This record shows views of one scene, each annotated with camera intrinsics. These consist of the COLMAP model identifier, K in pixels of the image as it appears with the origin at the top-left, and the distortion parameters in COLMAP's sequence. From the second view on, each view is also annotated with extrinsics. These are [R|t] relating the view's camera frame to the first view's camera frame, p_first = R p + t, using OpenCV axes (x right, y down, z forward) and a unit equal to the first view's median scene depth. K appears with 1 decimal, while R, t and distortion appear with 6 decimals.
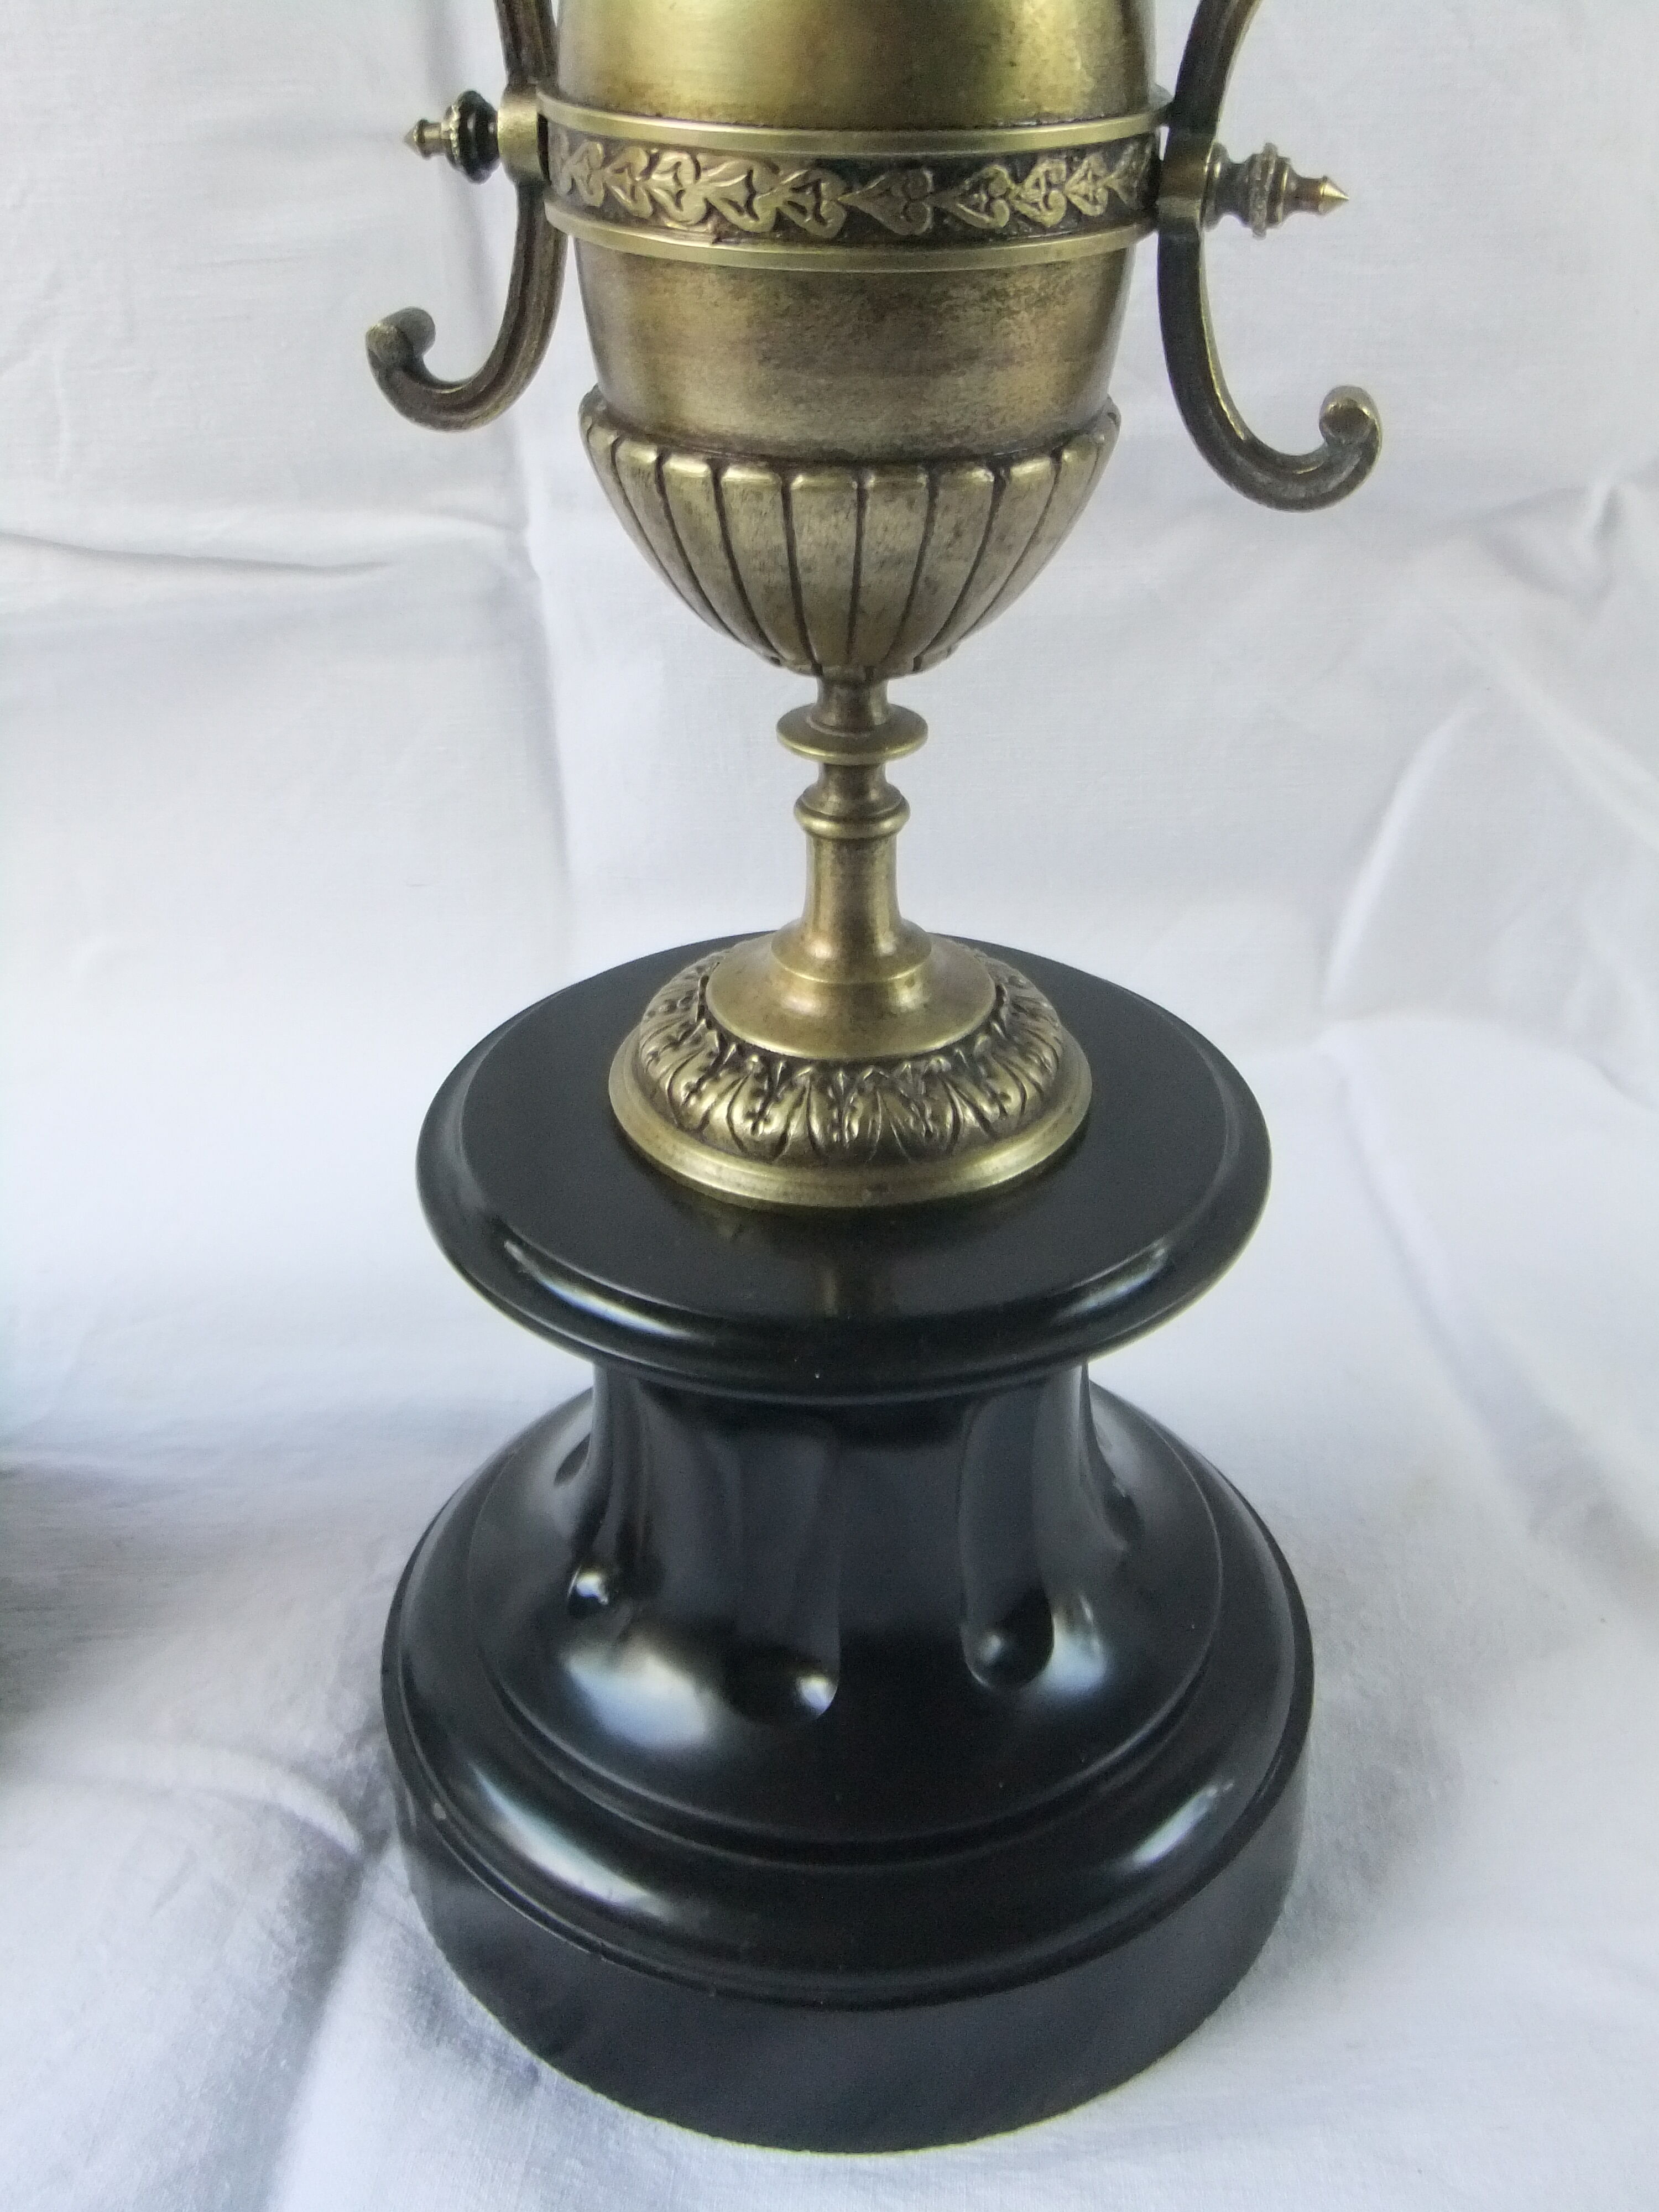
lens RADIAL K [[2195.6, 0, 852.3], [0, 2195.6, 1099.5], [0, 0, 1]] dist [-0.043991, 0.000000]
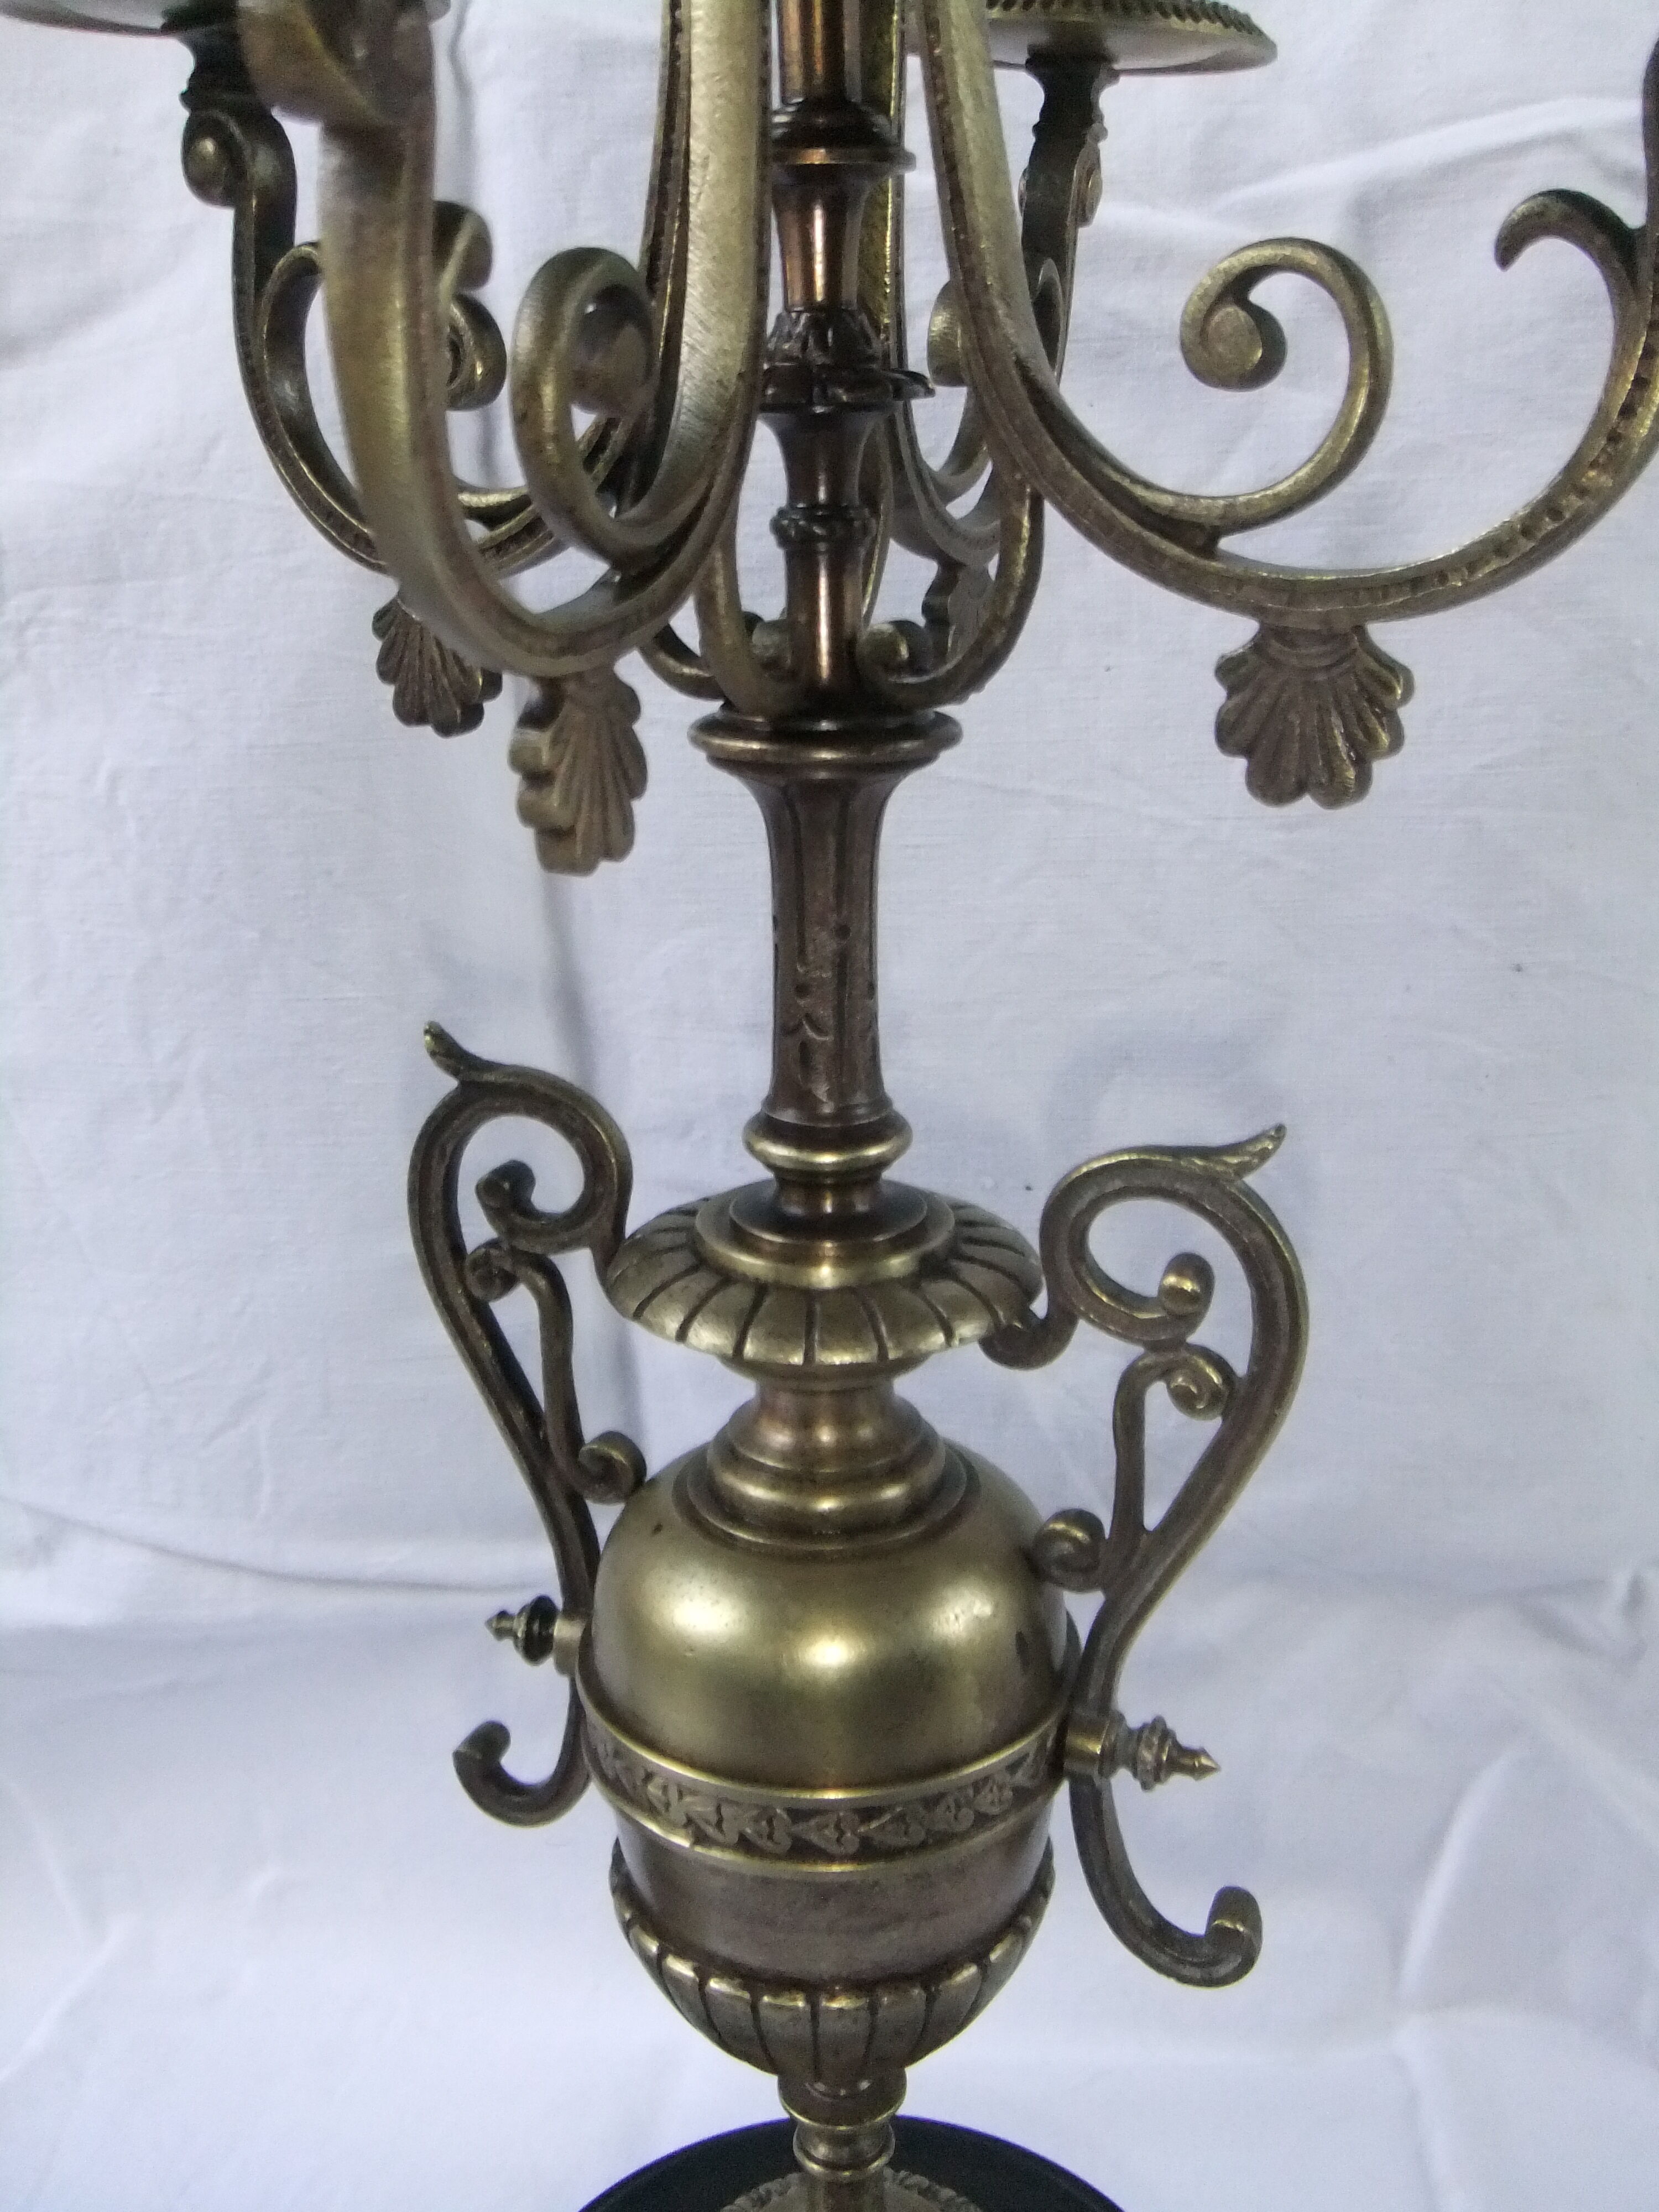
lens RADIAL K [[2195.6, 0, 889.7], [0, 2195.6, 1087.4], [0, 0, 1]] dist [-0.043991, 0.000000]
pose [[0.995483, 0.007126, -0.094676, 0.143544], [-0.029586, 0.970809, -0.238021, -0.449027], [0.090216, 0.239747, 0.966635, -0.273787]]
